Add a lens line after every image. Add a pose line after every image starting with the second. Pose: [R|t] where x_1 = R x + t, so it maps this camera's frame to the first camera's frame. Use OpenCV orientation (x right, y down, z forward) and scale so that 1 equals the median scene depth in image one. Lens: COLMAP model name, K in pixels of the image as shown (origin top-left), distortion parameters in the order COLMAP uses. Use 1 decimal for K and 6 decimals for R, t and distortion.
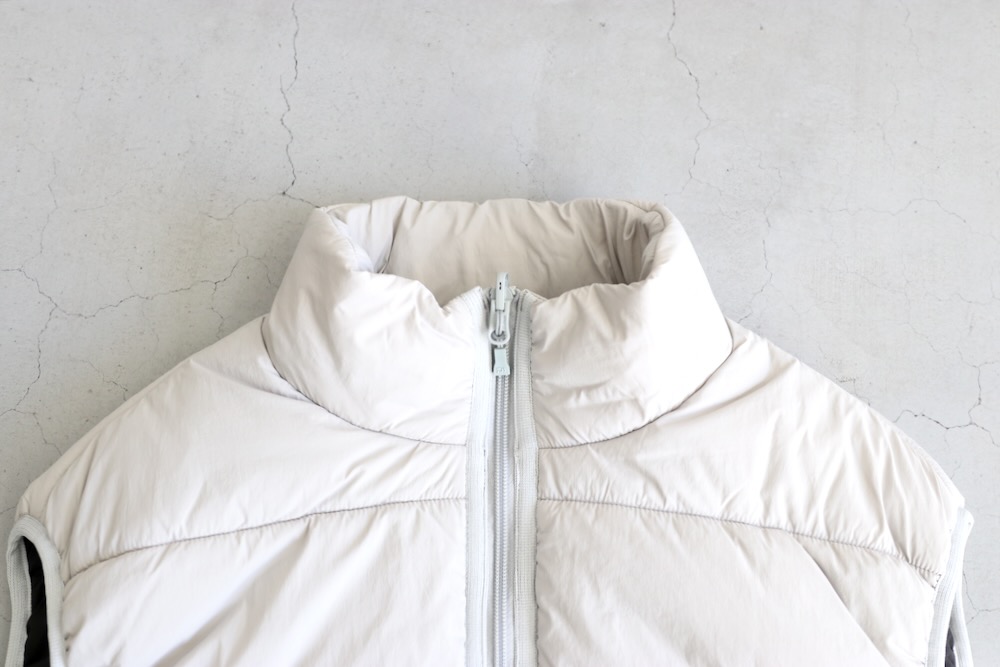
lens RADIAL K [[1191.9, 0, 500.0], [0, 1191.9, 333.5], [0, 0, 1]] dist [-0.121463, 0.024058]
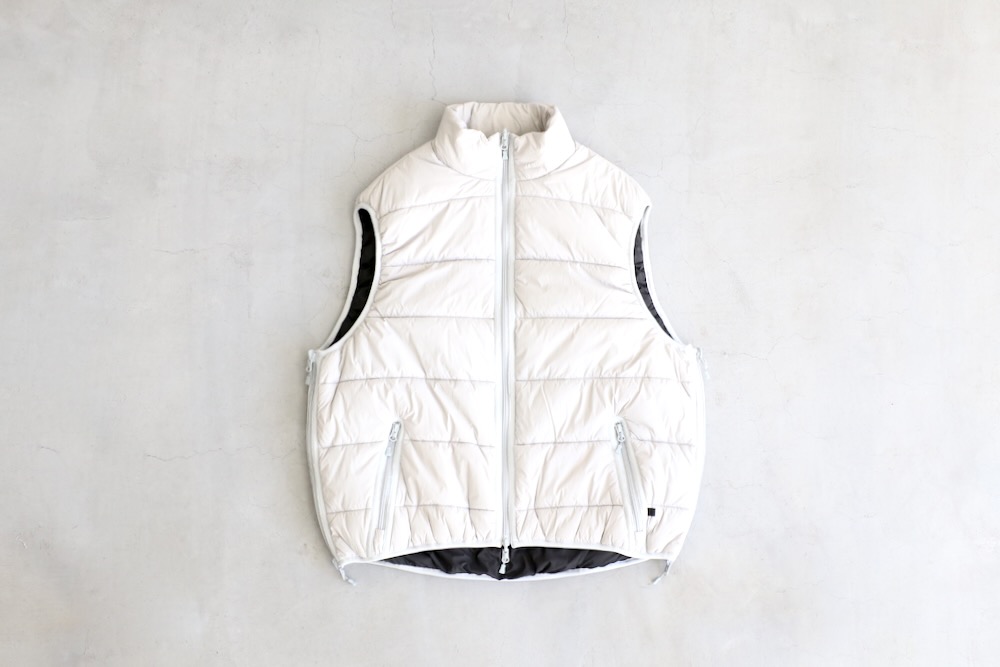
lens RADIAL K [[1151.5, 0, 500.0], [0, 1151.5, 333.5], [0, 0, 1]] dist [-0.124936, 0.031435]
pose [[0.999903, 0.001020, -0.013904, 0.032463], [0.001286, 0.986327, 0.164793, -0.013264], [0.013882, -0.164795, 0.986230, -2.278136]]
